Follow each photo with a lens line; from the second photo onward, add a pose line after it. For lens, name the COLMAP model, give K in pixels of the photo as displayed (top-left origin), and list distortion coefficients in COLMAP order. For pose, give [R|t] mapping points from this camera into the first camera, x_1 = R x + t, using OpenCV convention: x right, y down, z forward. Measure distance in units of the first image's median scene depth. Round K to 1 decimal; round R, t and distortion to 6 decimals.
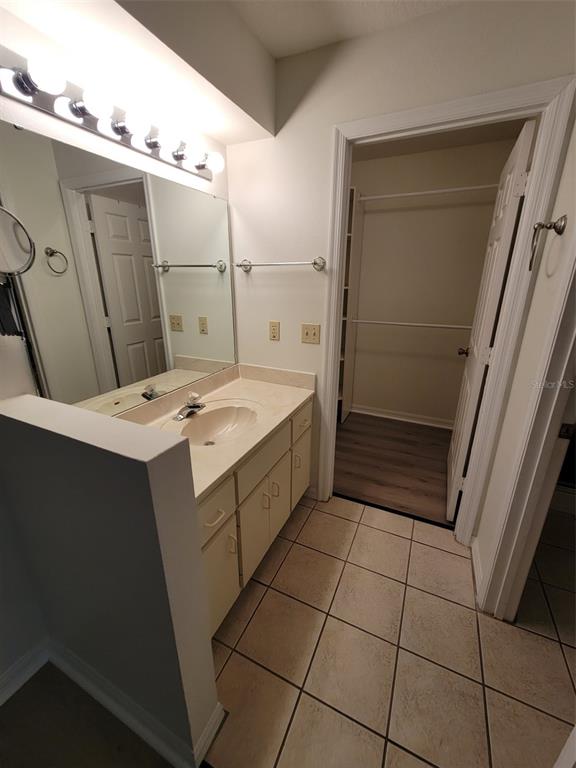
lens RADIAL K [[312.3, 0, 285.8], [0, 312.3, 383.2], [0, 0, 1]] dist [-0.002451, -0.000299]
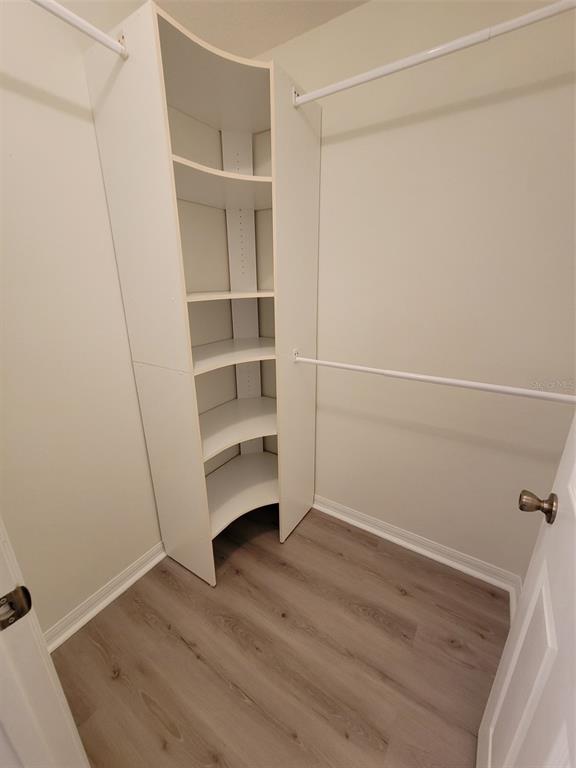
lens RADIAL K [[312.3, 0, 285.8], [0, 312.3, 383.2], [0, 0, 1]] dist [-0.002451, -0.000299]
pose [[0.990134, 0.034940, -0.135699, 0.410061], [-0.035343, 0.999375, -0.000556, -0.242697], [0.135595, 0.005347, 0.990750, 0.750474]]
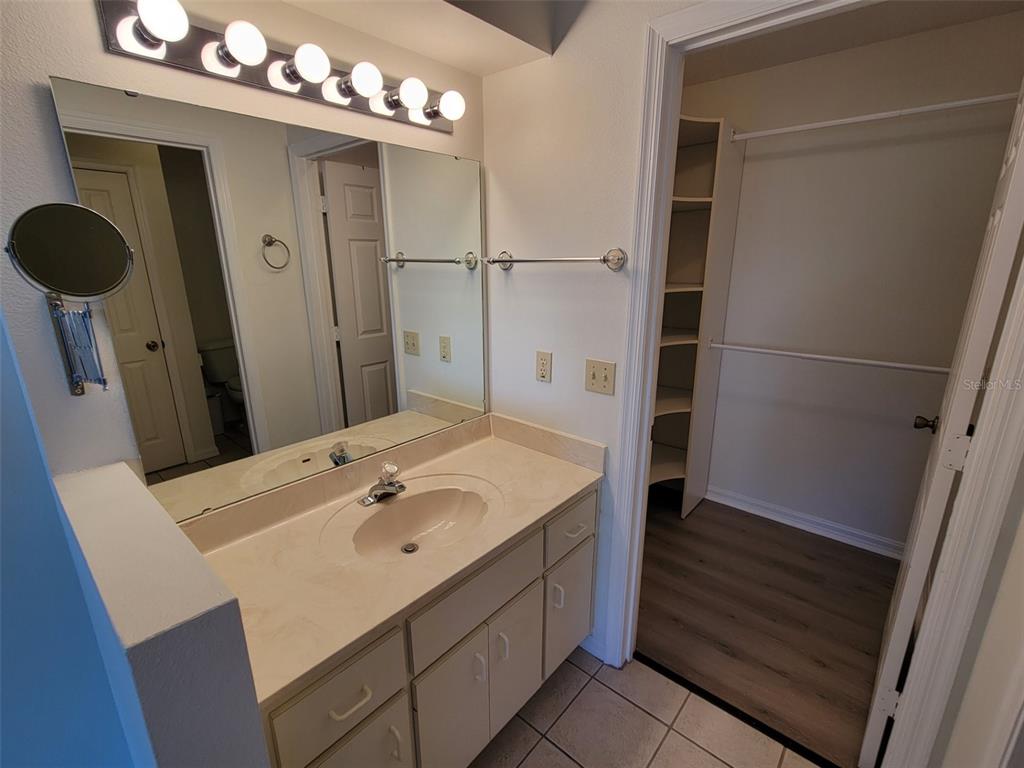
lens RADIAL K [[468.0, 0, 508.3], [0, 468.0, 392.4], [0, 0, 1]] dist [-0.000849, -0.000588]
pose [[0.961007, 0.068718, -0.267848, 0.140559], [-0.080462, 0.996208, -0.033103, -0.080685], [0.264557, 0.053364, 0.962892, 0.110962]]
